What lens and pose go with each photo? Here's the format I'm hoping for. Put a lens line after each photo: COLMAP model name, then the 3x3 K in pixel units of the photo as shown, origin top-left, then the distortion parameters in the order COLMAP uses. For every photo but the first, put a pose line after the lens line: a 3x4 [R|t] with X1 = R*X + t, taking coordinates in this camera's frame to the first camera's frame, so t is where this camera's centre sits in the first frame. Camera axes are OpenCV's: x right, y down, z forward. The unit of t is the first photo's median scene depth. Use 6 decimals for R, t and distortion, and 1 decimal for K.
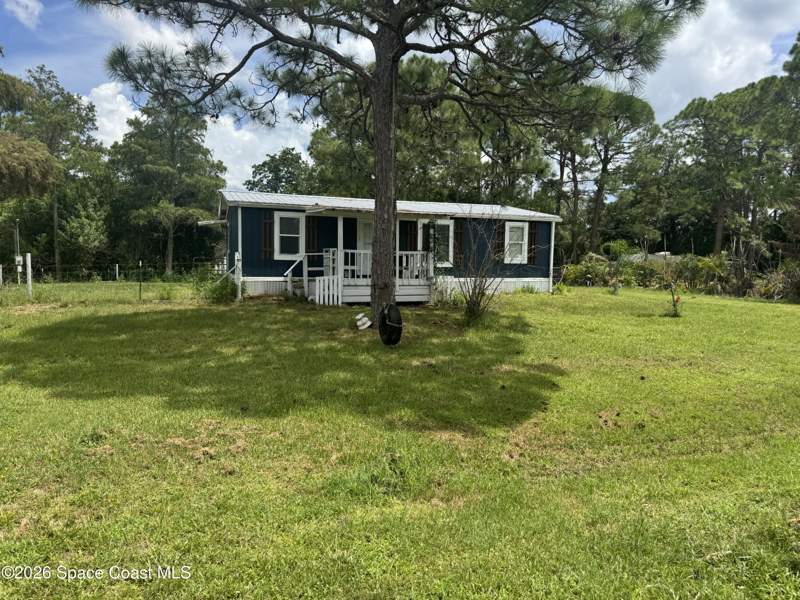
lens RADIAL K [[557.9, 0, 400.0], [0, 557.9, 300.0], [0, 0, 1]] dist [0.392100, -0.340200]
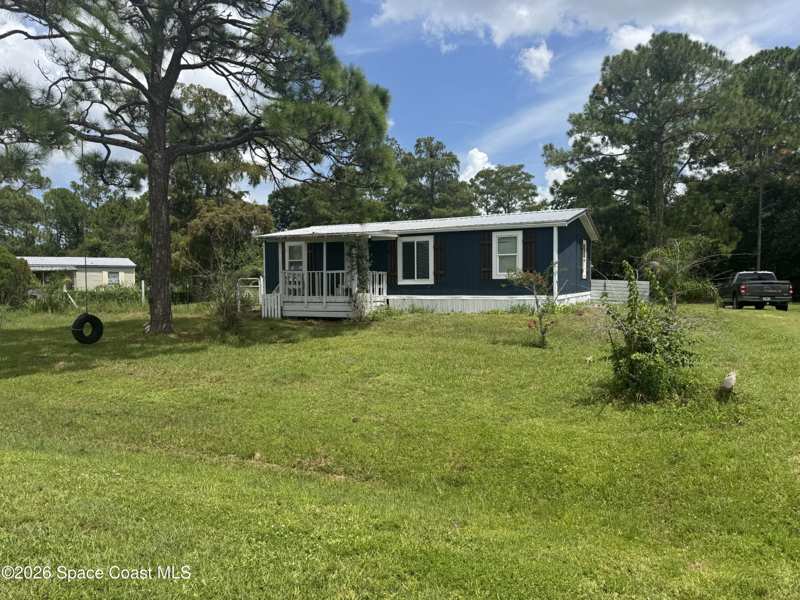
lens RADIAL K [[557.9, 0, 400.0], [0, 557.9, 300.0], [0, 0, 1]] dist [0.392100, -0.340200]
pose [[0.687713, 0.004952, -0.725966, 0.753244], [-0.027972, 0.999415, -0.019681, -0.011123], [0.725444, 0.033842, 0.687449, 0.303586]]
